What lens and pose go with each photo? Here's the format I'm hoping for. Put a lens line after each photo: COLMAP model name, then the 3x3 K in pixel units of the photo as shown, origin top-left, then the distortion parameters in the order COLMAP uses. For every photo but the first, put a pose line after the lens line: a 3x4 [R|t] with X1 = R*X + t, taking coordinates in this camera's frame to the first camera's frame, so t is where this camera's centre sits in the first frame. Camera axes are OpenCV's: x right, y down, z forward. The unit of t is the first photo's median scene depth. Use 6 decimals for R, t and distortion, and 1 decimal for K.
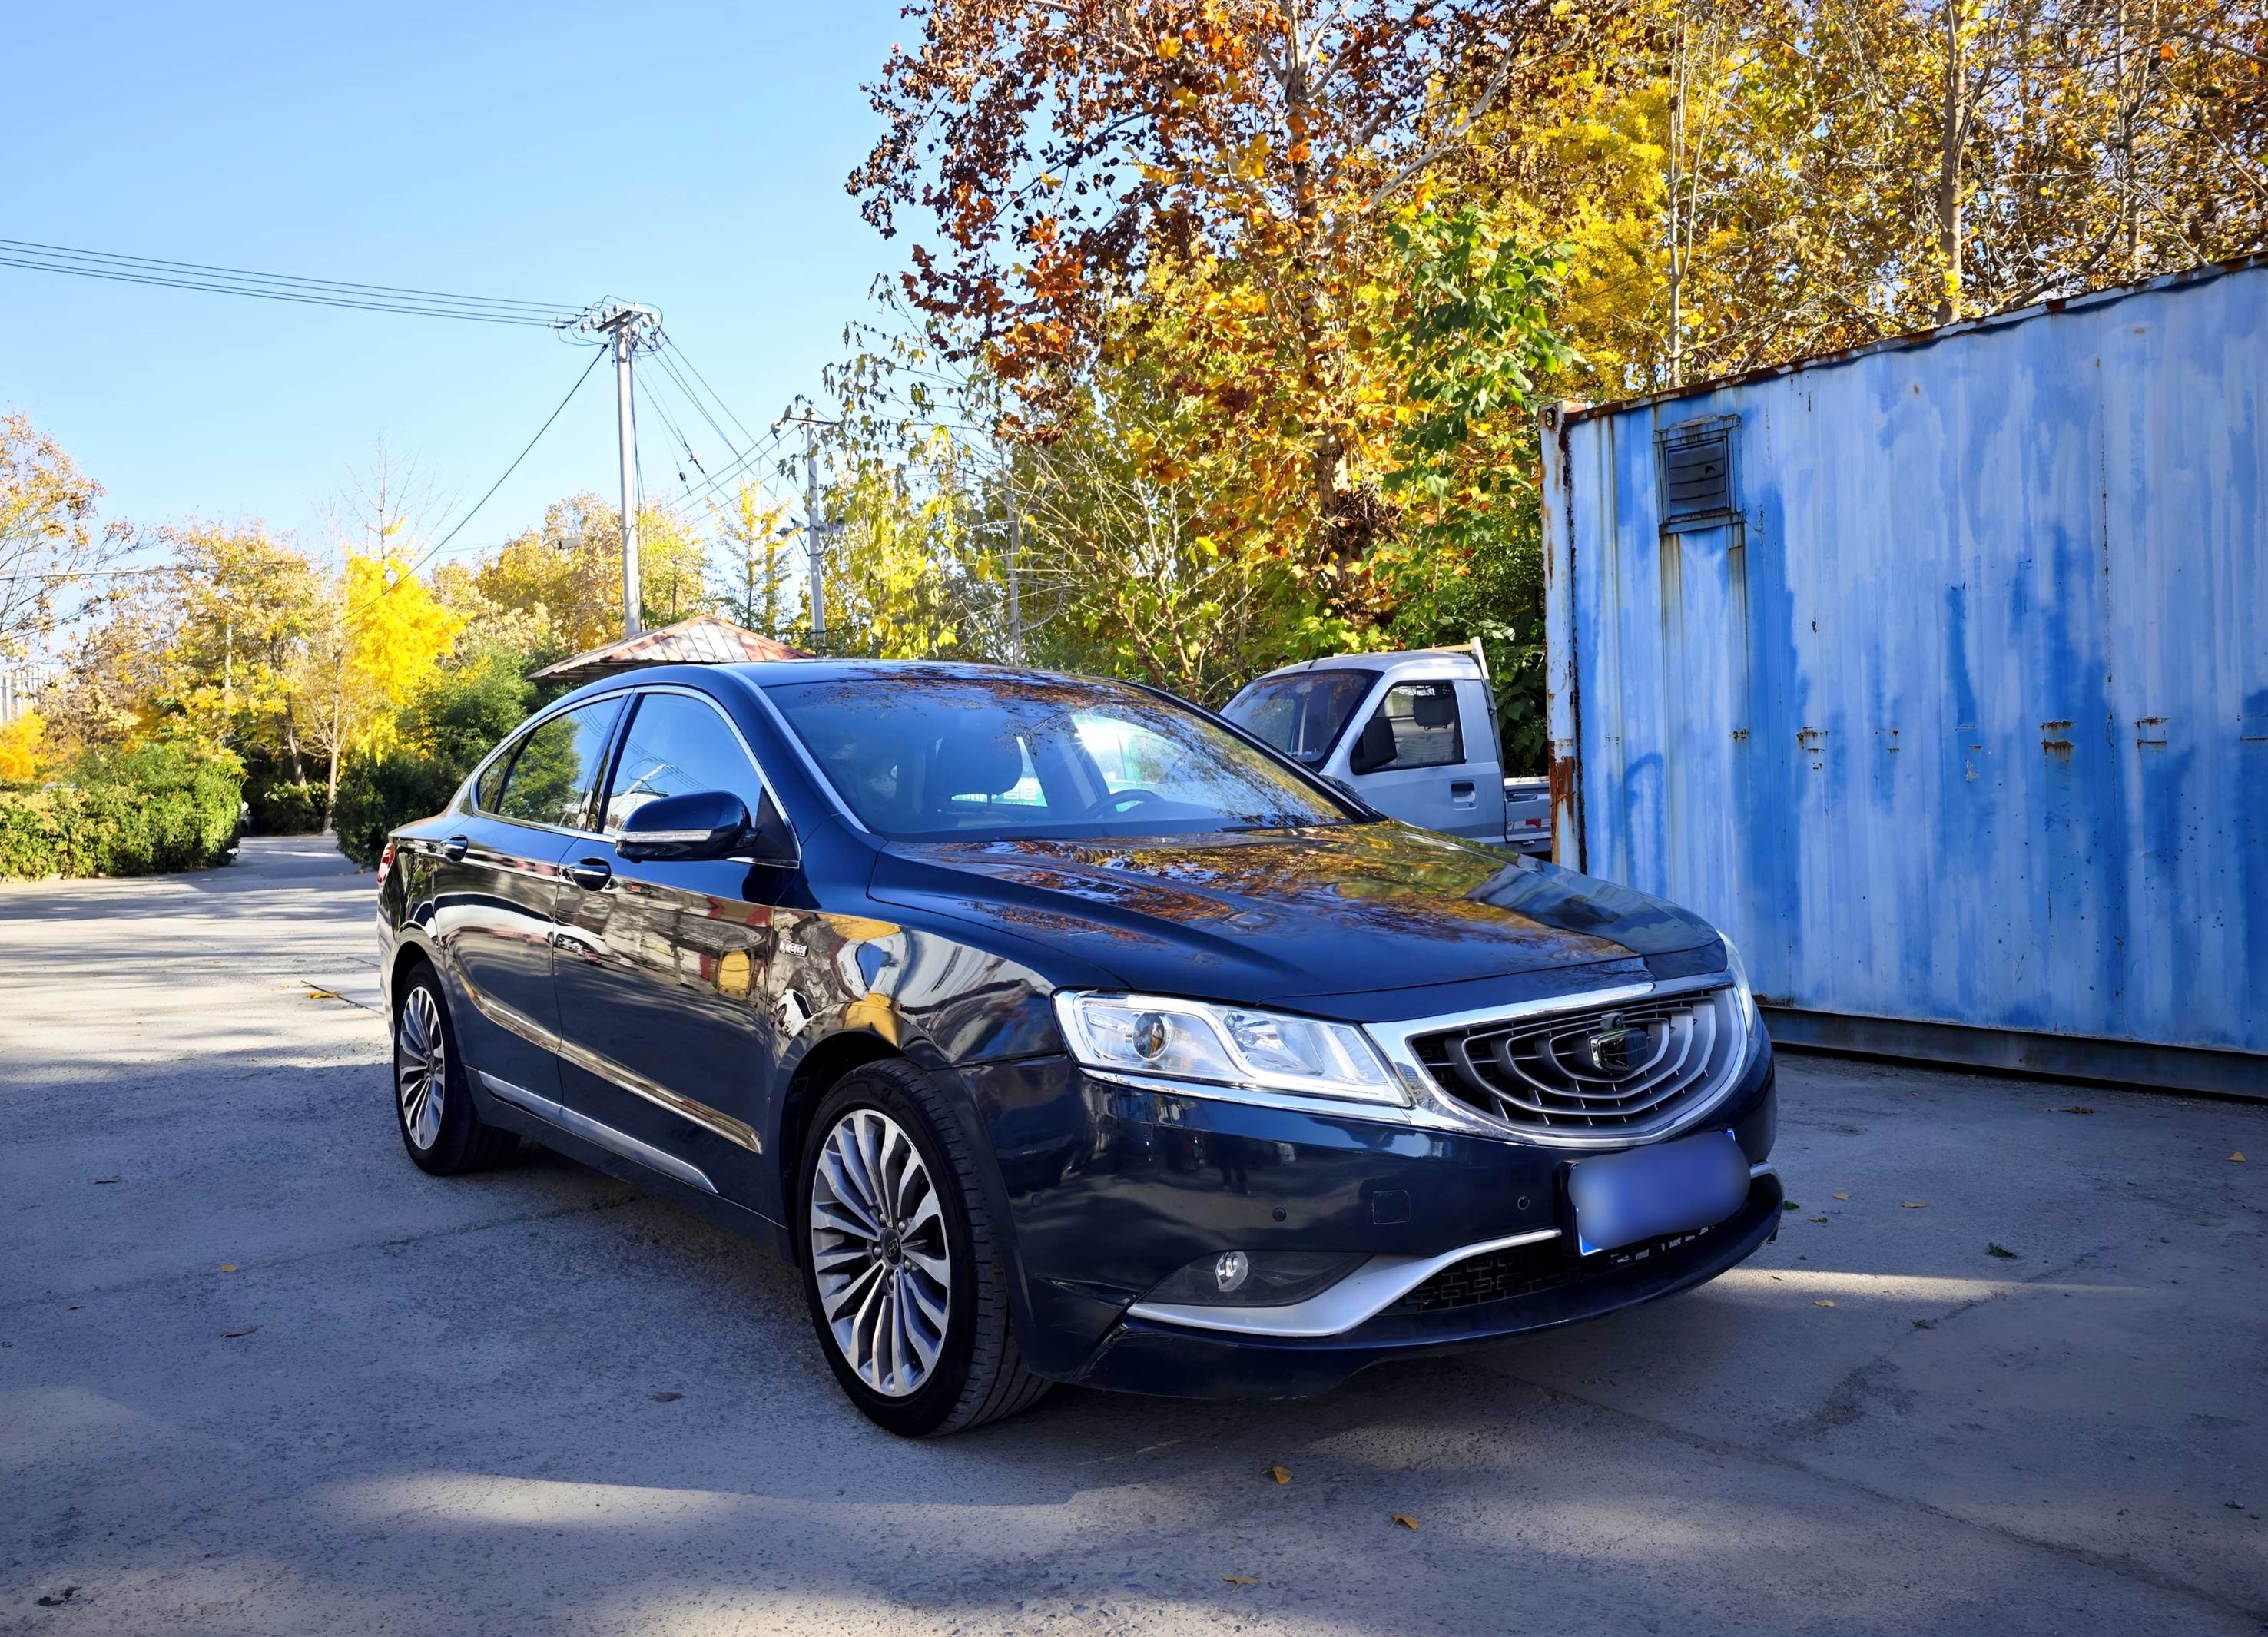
lens RADIAL K [[1697.4, 0, 1134.0], [0, 1697.4, 818.5], [0, 0, 1]] dist [0.008753, 0.001171]
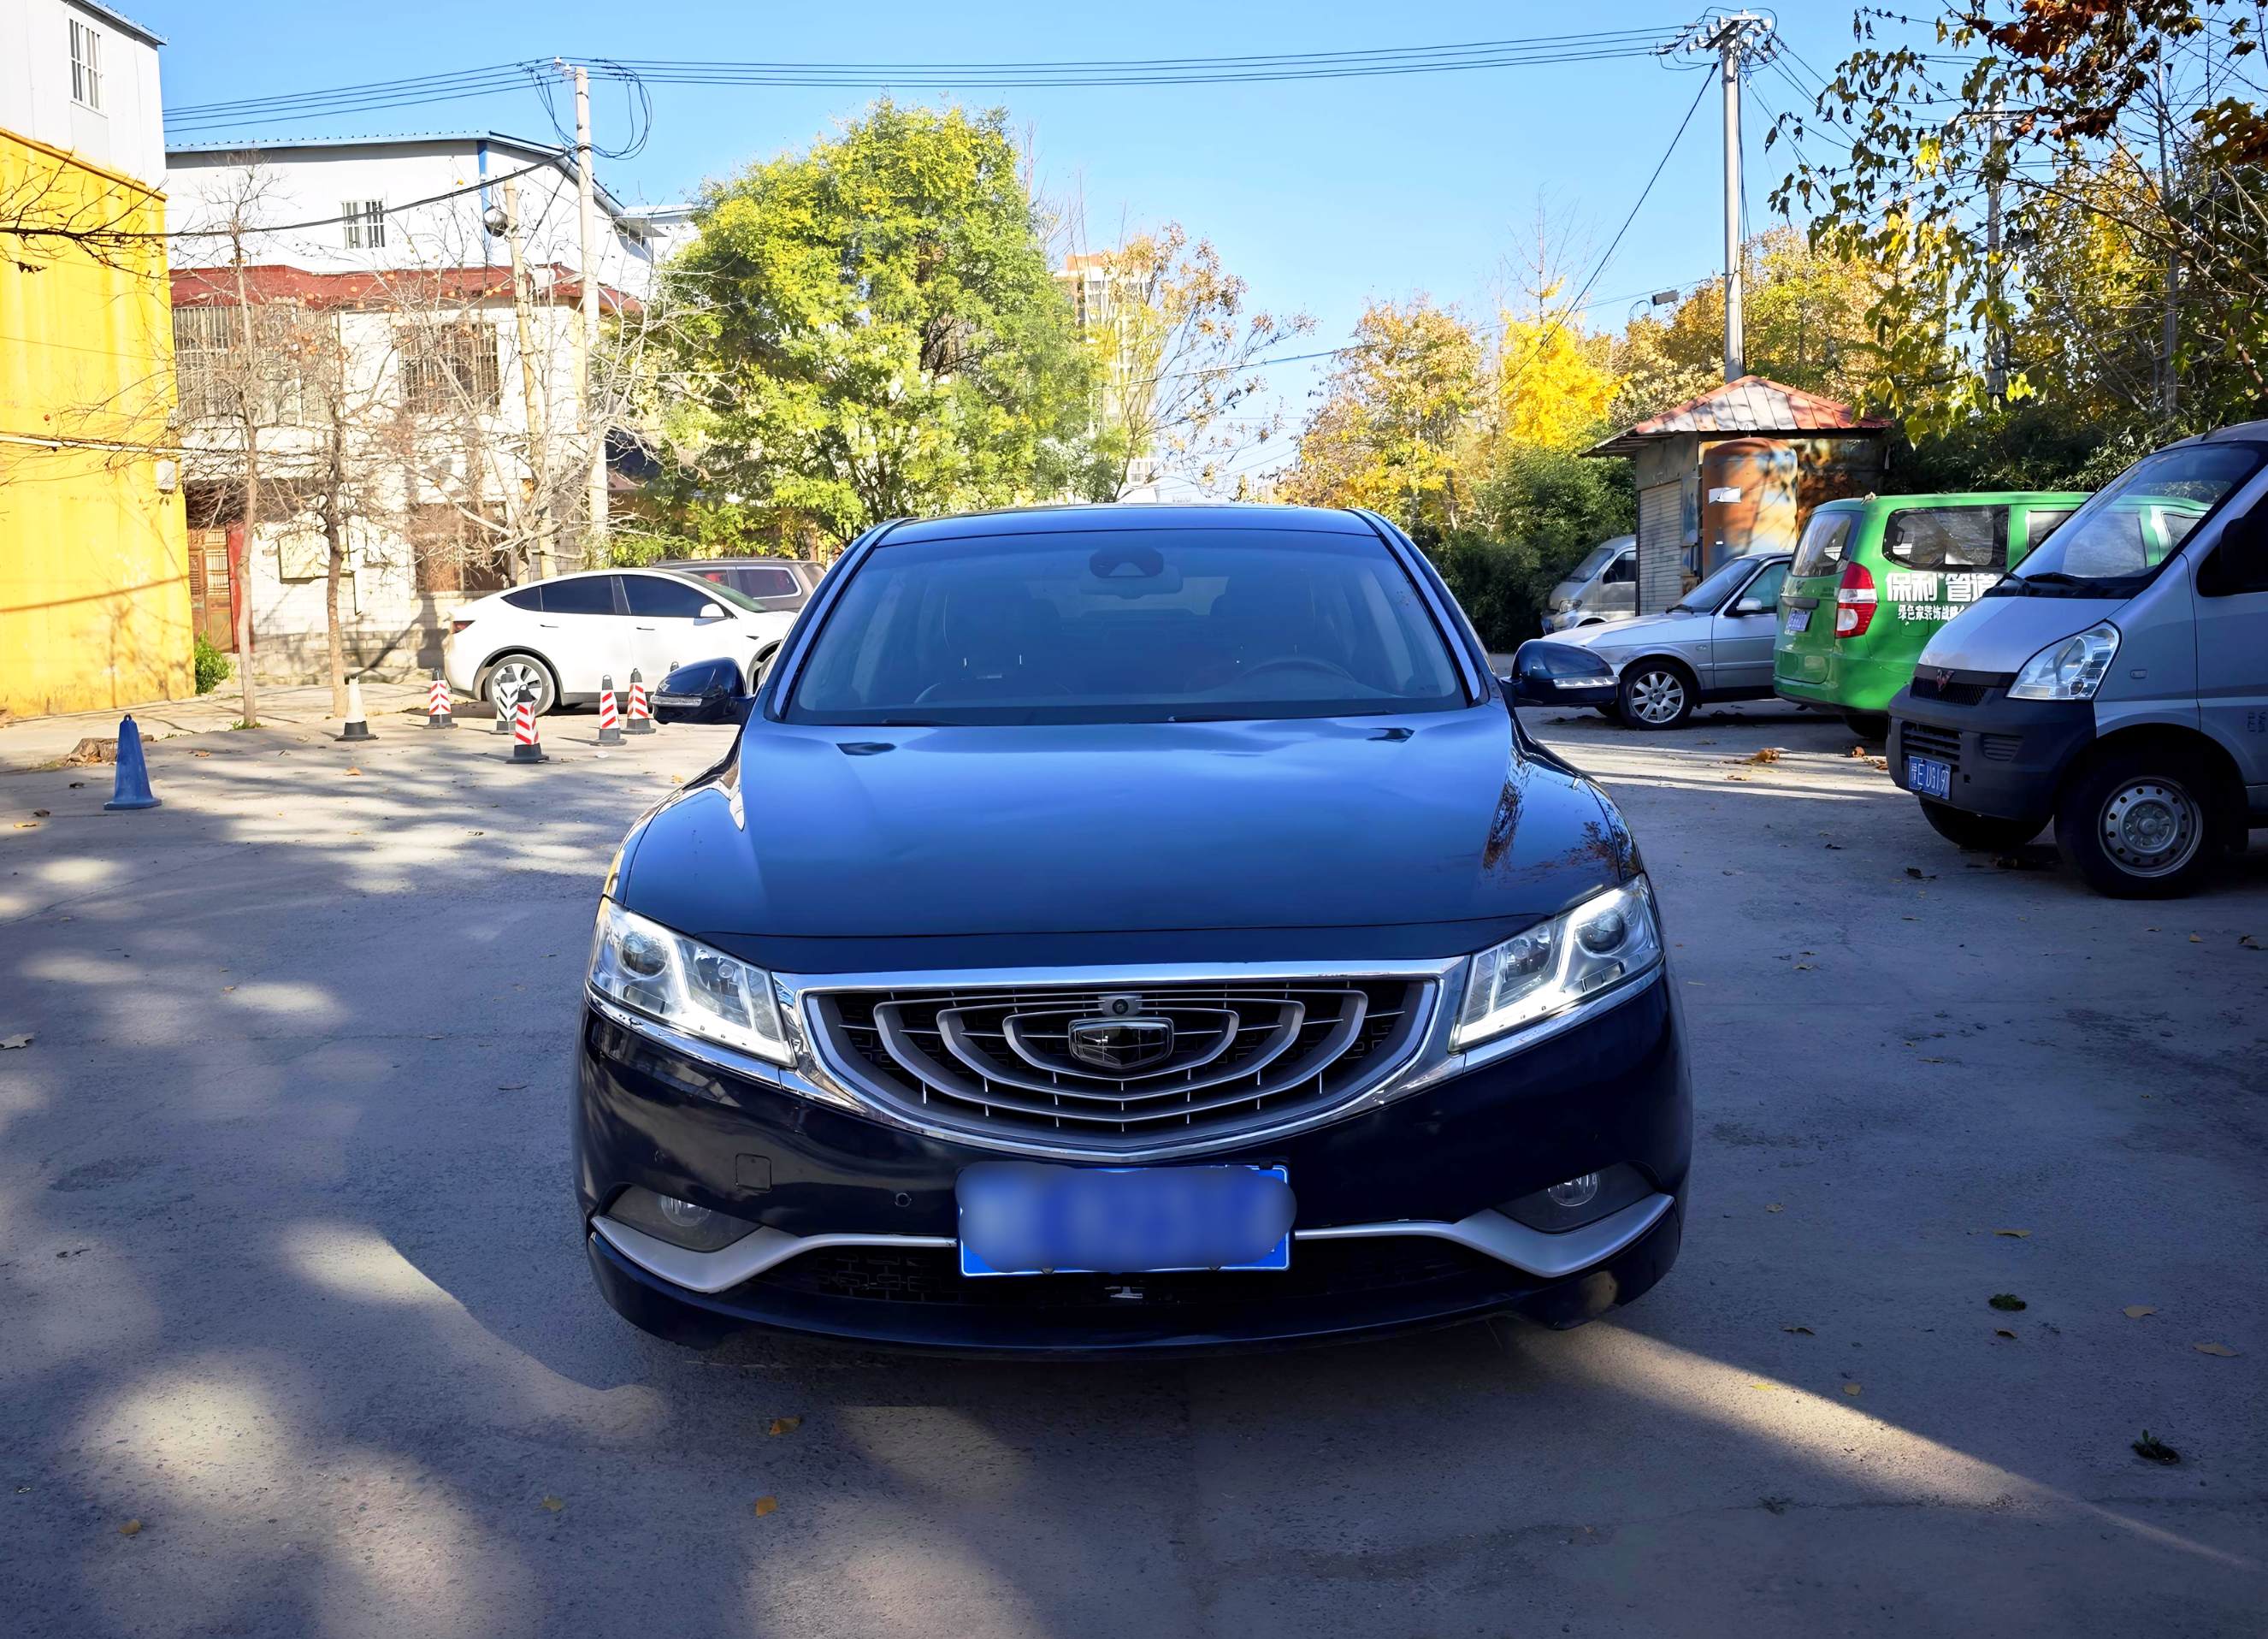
lens RADIAL K [[1871.8, 0, 1109.9], [0, 1871.8, 748.1], [0, 0, 1]] dist [0.005332, 0.003714]
pose [[0.781849, 0.059614, -0.620611, 0.408853], [-0.007897, 0.996285, 0.085750, -0.039567], [0.623417, -0.062143, 0.779416, 0.153365]]
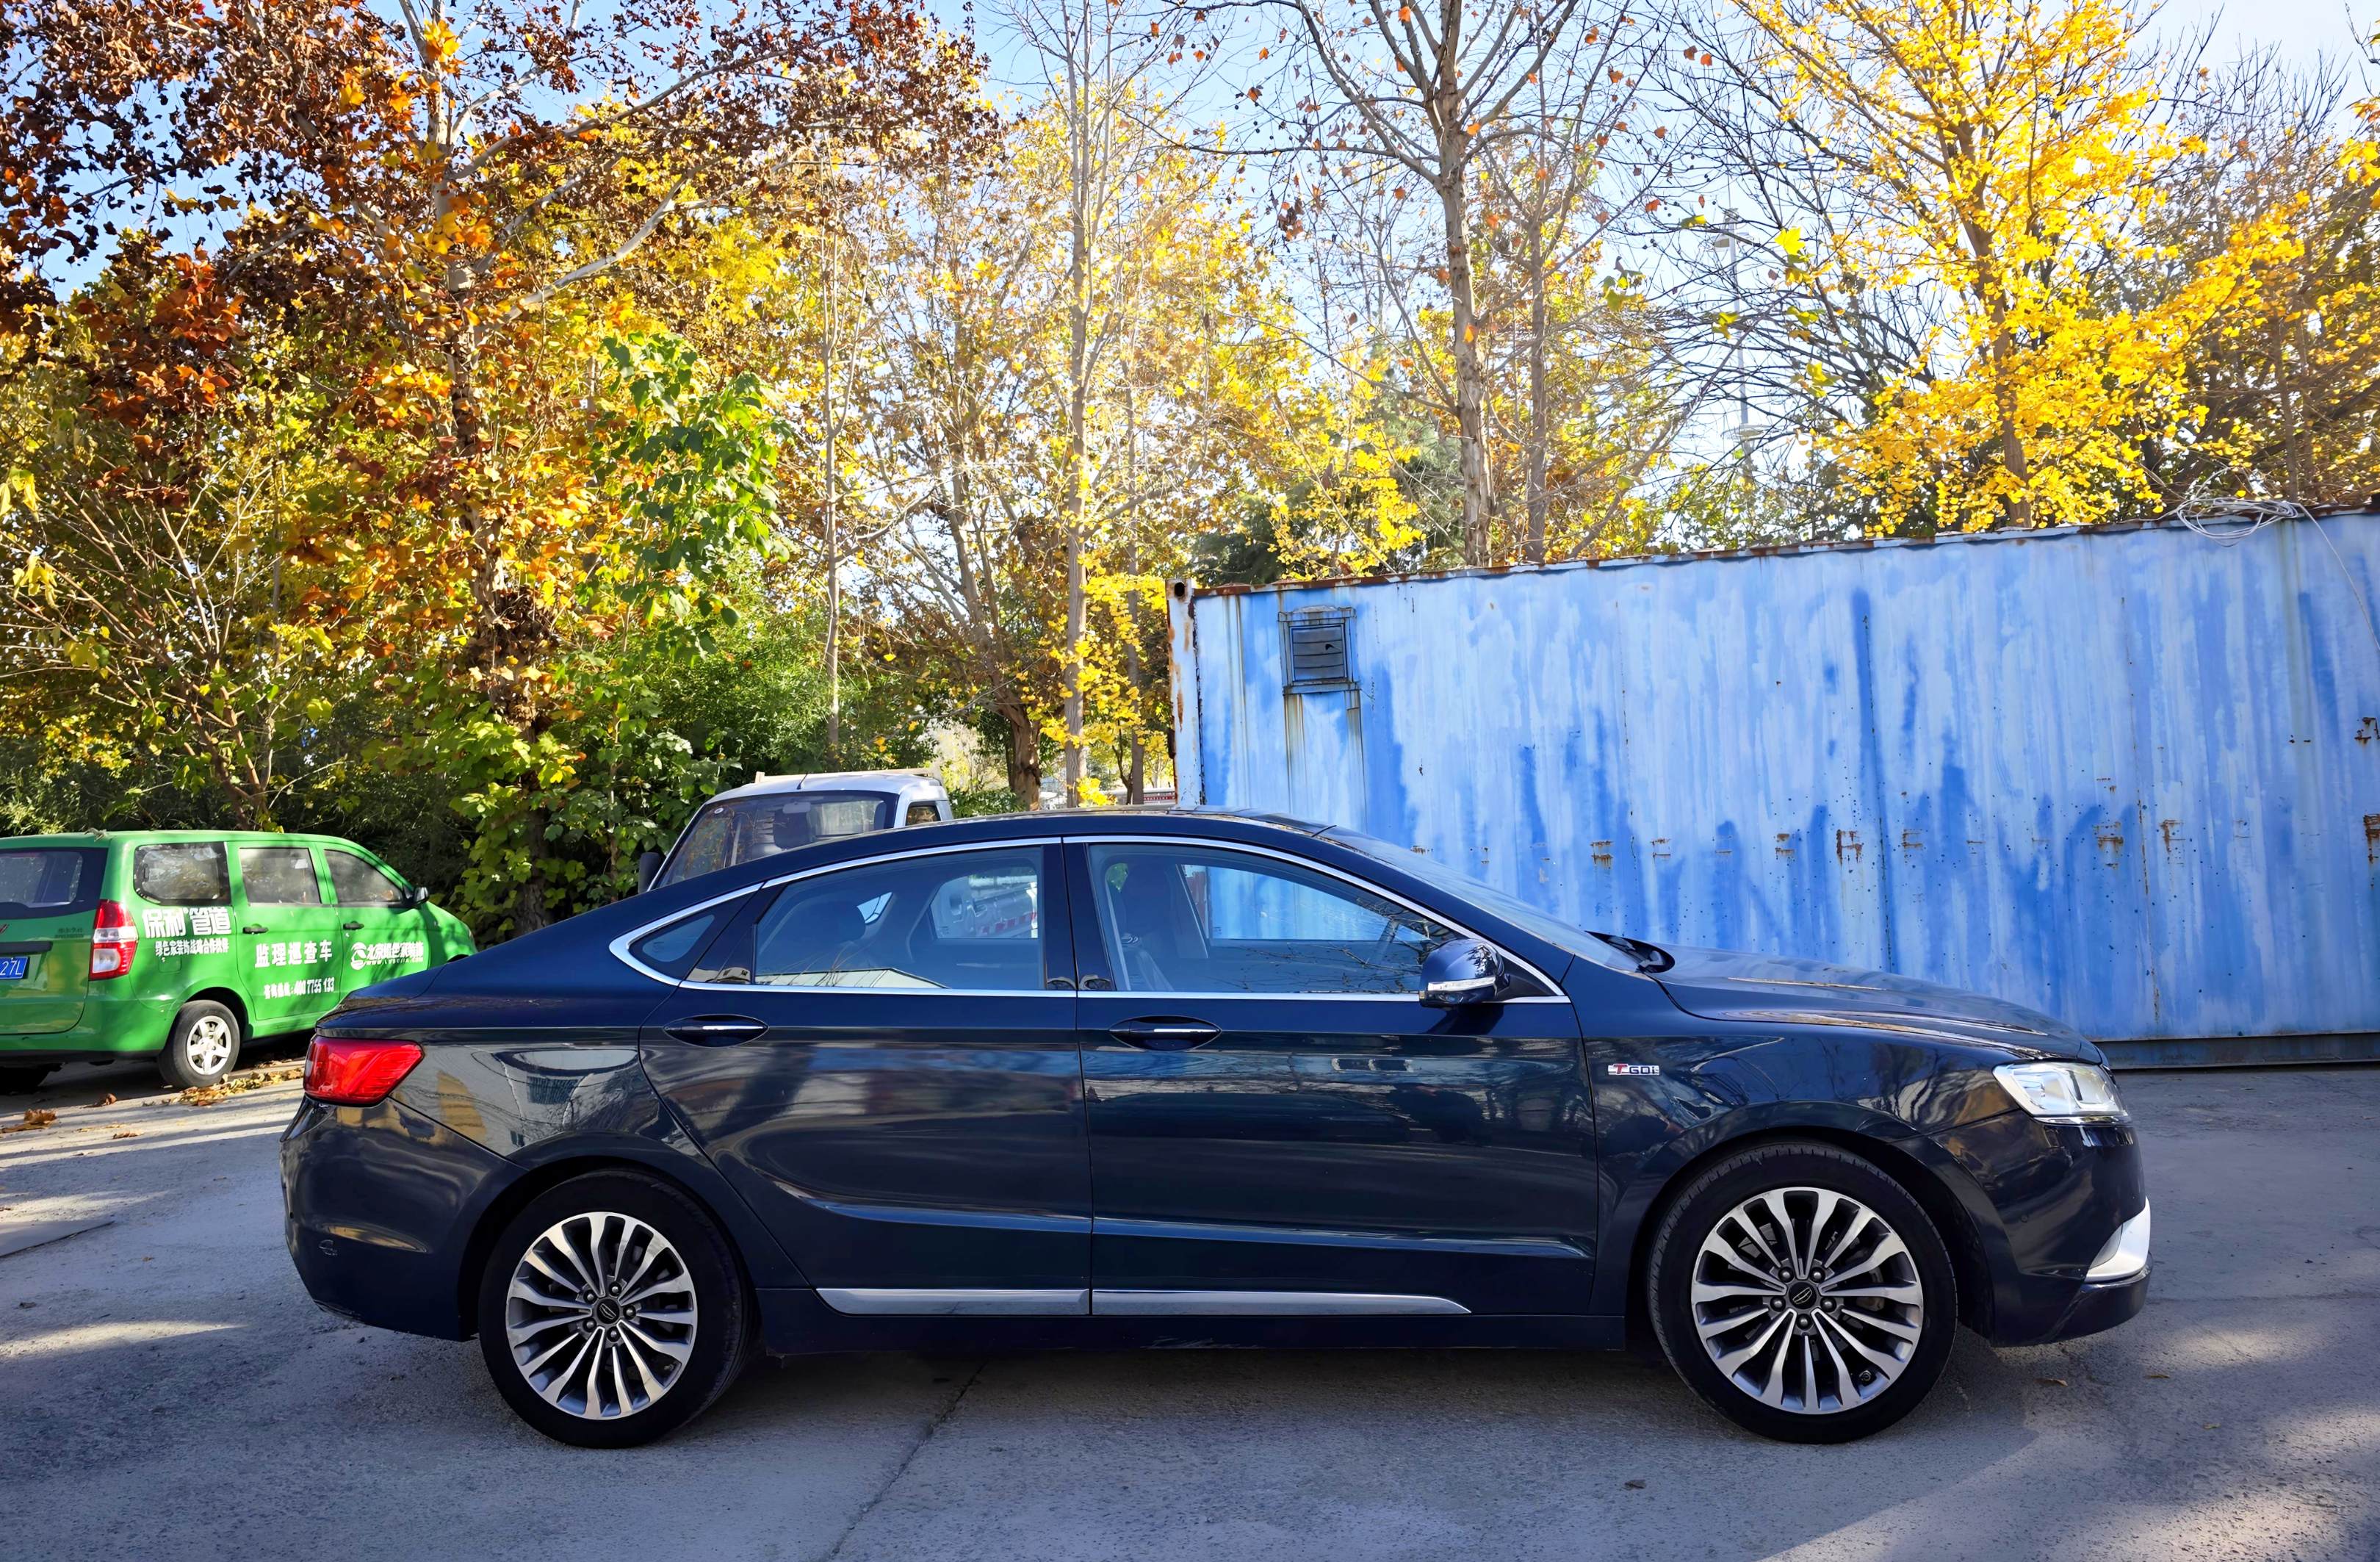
lens RADIAL K [[1655.4, 0, 1190.0], [0, 1655.4, 781.0], [0, 0, 1]] dist [0.017480, -0.003292]
pose [[0.715203, 0.006916, 0.698883, -0.701688], [0.047592, 0.997148, -0.058570, -0.041086], [-0.697295, 0.075150, 0.712834, 0.215538]]
